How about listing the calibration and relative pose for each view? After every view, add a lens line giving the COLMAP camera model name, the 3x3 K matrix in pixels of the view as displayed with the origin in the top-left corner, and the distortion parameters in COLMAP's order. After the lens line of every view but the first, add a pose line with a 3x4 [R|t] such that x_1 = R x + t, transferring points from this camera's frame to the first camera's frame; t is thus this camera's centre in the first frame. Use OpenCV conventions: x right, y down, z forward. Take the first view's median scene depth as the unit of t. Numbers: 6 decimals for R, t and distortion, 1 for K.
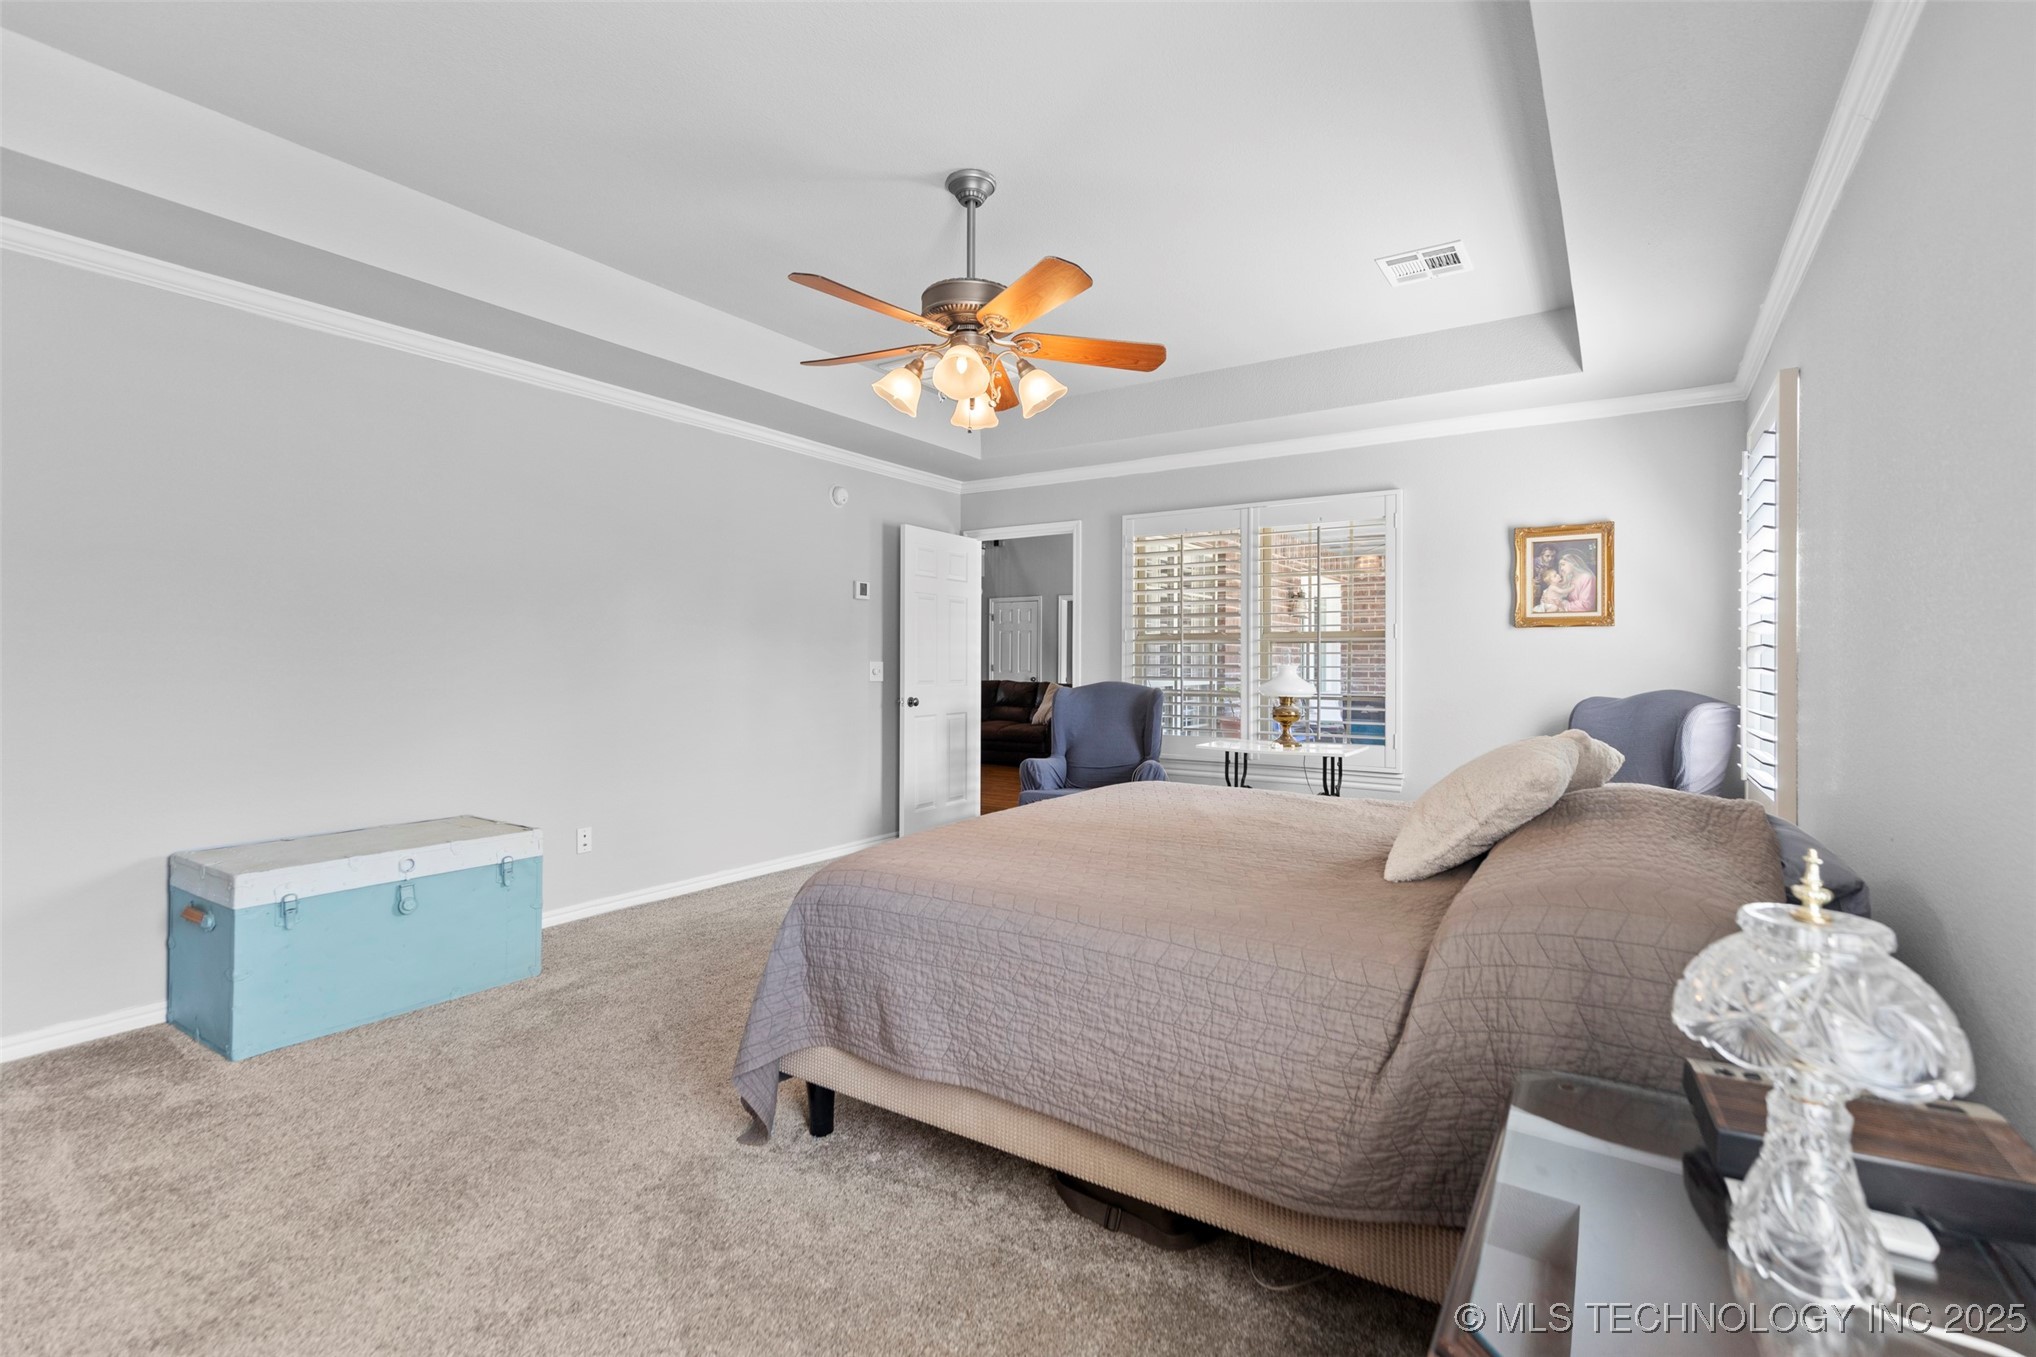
lens RADIAL K [[934.4, 0, 1027.5], [0, 934.4, 669.3], [0, 0, 1]] dist [0.012355, -0.000568]
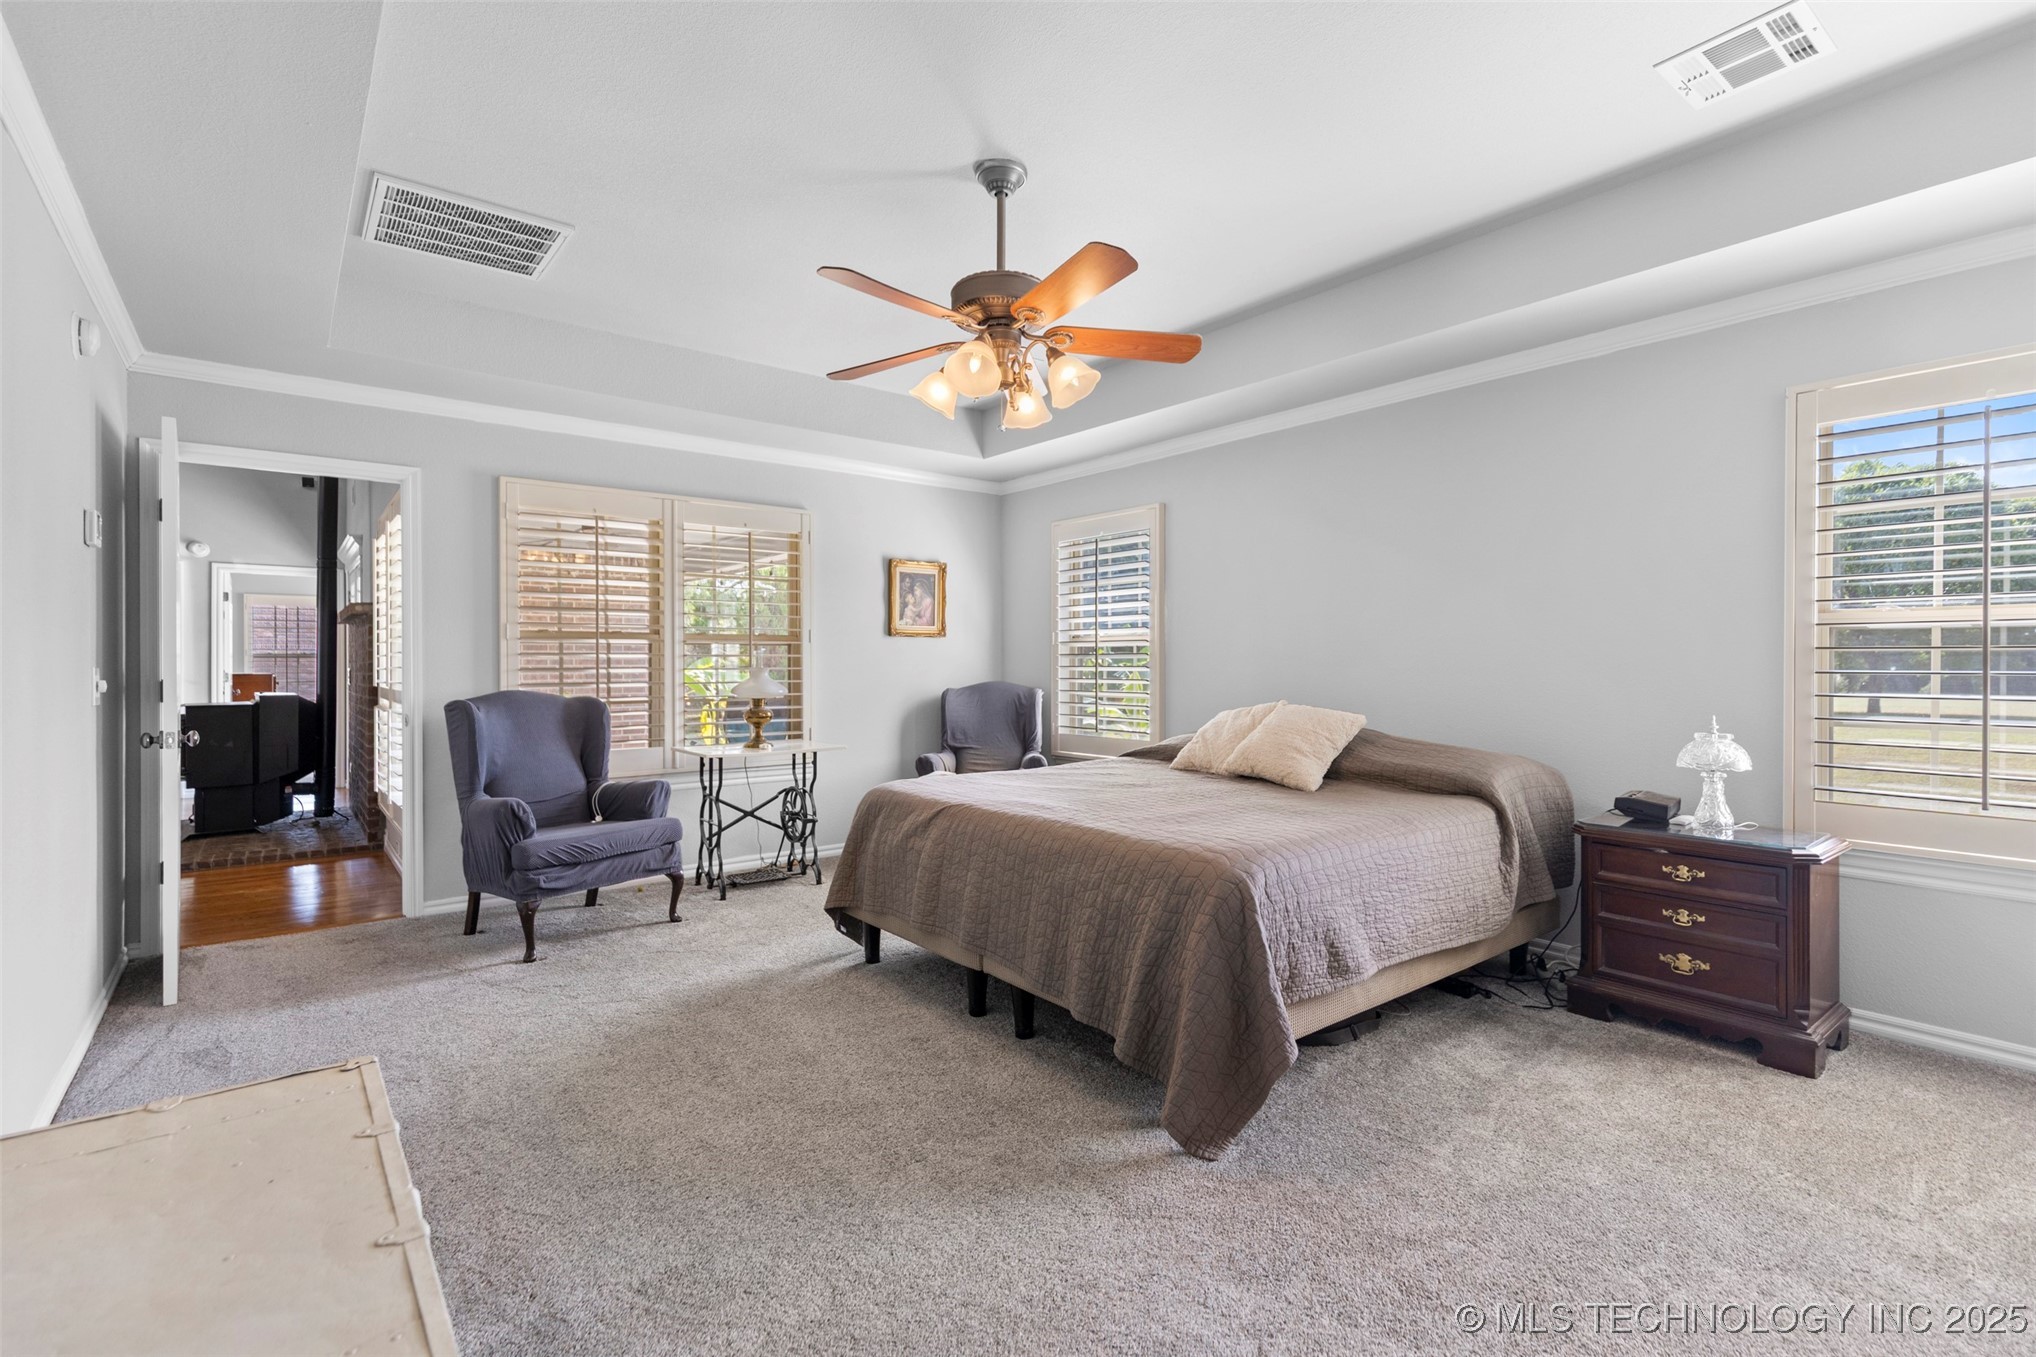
lens RADIAL K [[934.4, 0, 1028.3], [0, 934.4, 672.3], [0, 0, 1]] dist [0.012355, -0.000568]
pose [[0.322632, -0.013493, 0.946428, -0.621071], [0.006099, 0.999907, 0.012176, -0.009938], [-0.946505, 0.001844, 0.322684, 0.411948]]
